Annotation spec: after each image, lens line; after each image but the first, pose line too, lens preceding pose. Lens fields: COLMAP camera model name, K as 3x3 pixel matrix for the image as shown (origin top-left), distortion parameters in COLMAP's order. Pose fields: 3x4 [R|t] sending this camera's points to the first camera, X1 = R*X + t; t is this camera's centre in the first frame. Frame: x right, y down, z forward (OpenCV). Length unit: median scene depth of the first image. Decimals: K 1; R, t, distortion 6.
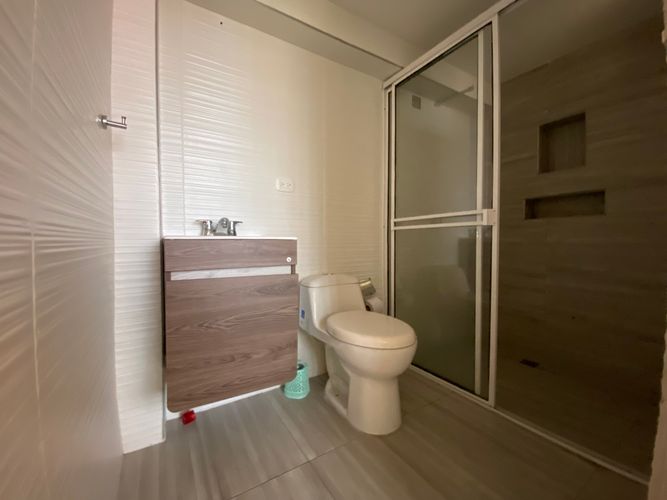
lens RADIAL K [[276.4, 0, 337.3], [0, 276.4, 238.3], [0, 0, 1]] dist [-0.000364, -0.000057]
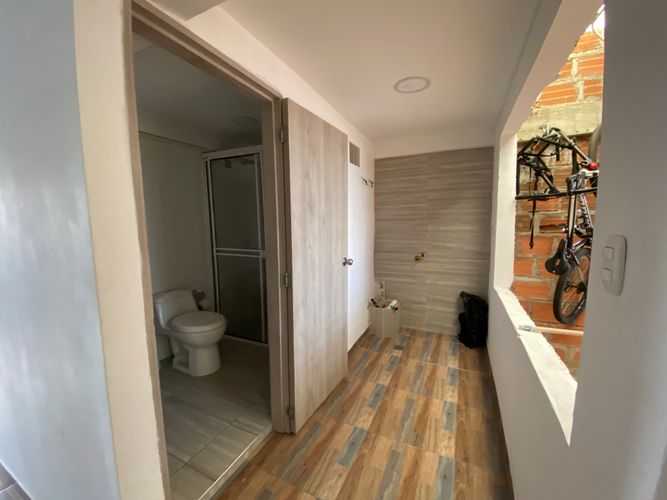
lens RADIAL K [[270.0, 0, 330.3], [0, 270.0, 250.9], [0, 0, 1]] dist [0.039906, -0.035088]
pose [[0.858019, -0.070735, 0.508724, -0.018080], [0.016638, 0.993779, 0.110118, -0.254309], [-0.513349, -0.086020, 0.853858, -0.742845]]
